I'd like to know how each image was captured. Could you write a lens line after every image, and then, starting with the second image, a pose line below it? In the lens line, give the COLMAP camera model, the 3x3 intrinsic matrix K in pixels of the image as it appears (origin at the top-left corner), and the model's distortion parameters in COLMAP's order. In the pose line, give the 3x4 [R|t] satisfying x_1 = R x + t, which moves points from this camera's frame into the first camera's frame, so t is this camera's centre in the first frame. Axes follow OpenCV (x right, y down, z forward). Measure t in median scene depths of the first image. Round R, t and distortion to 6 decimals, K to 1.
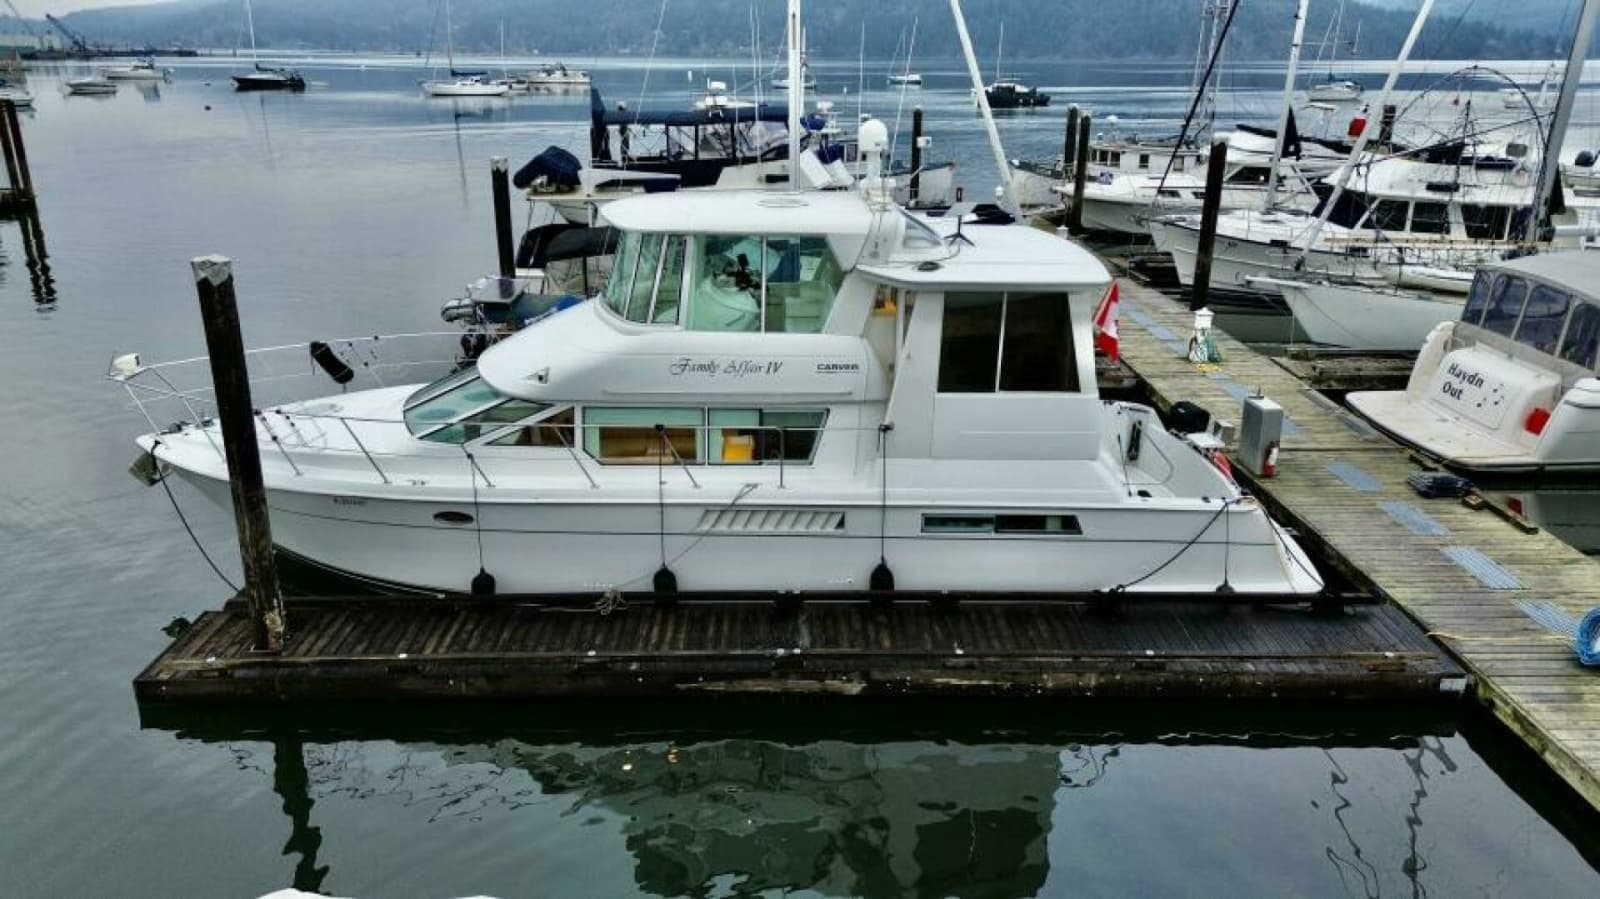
lens RADIAL K [[1128.3, 0, 794.0], [0, 1128.3, 454.4], [0, 0, 1]] dist [0.061433, -0.063719]
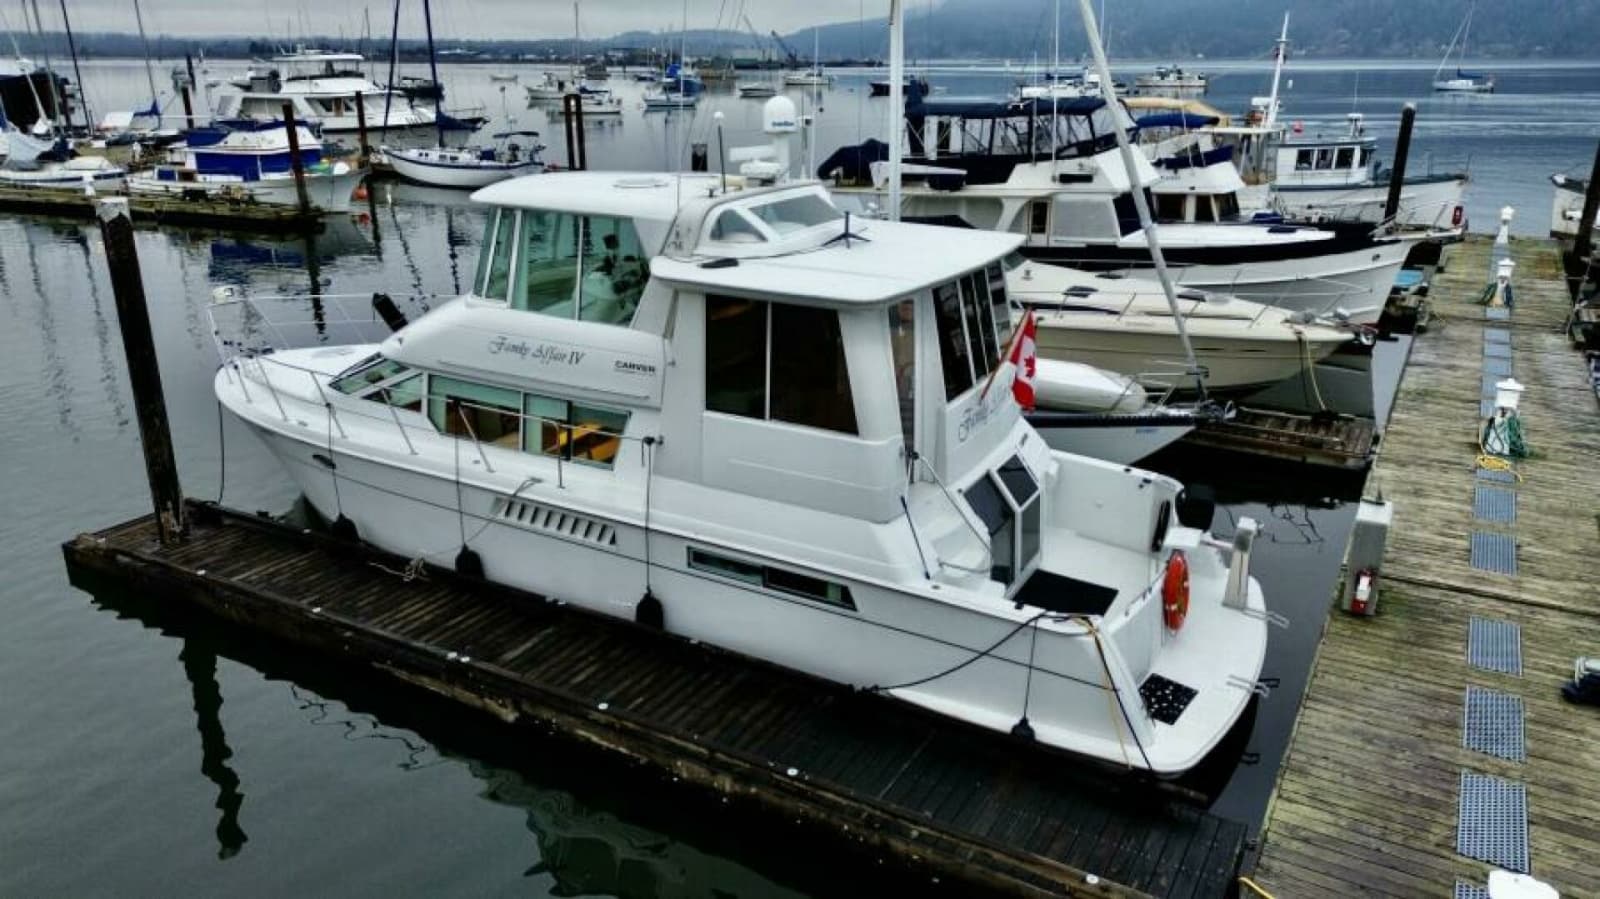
lens RADIAL K [[1128.3, 0, 794.2], [0, 1128.3, 453.8], [0, 0, 1]] dist [0.061433, -0.063719]
pose [[0.856657, 0.161613, -0.489918, 0.585666], [-0.164258, 0.985687, 0.037940, -0.062648], [0.489038, 0.047972, 0.870942, 0.277584]]
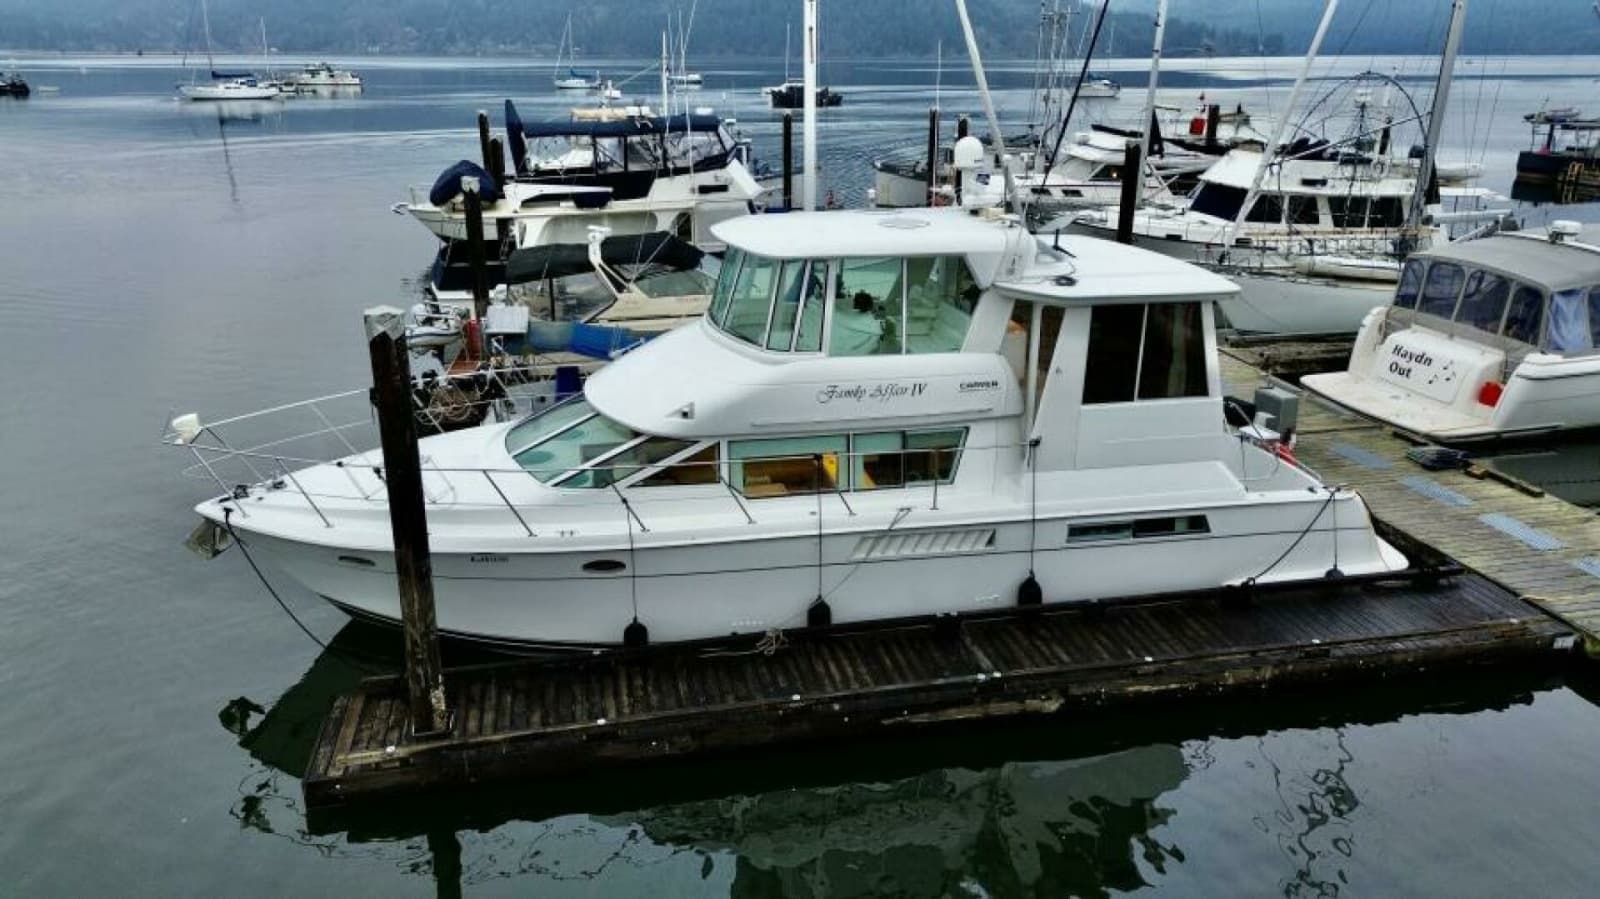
lens RADIAL K [[1128.3, 0, 790.5], [0, 1128.3, 443.5], [0, 0, 1]] dist [0.061433, -0.063719]
pose [[0.981292, -0.065913, 0.180892, -0.302981], [0.067312, 0.997731, -0.001599, -0.034372], [-0.180376, 0.013745, 0.983502, 0.044250]]
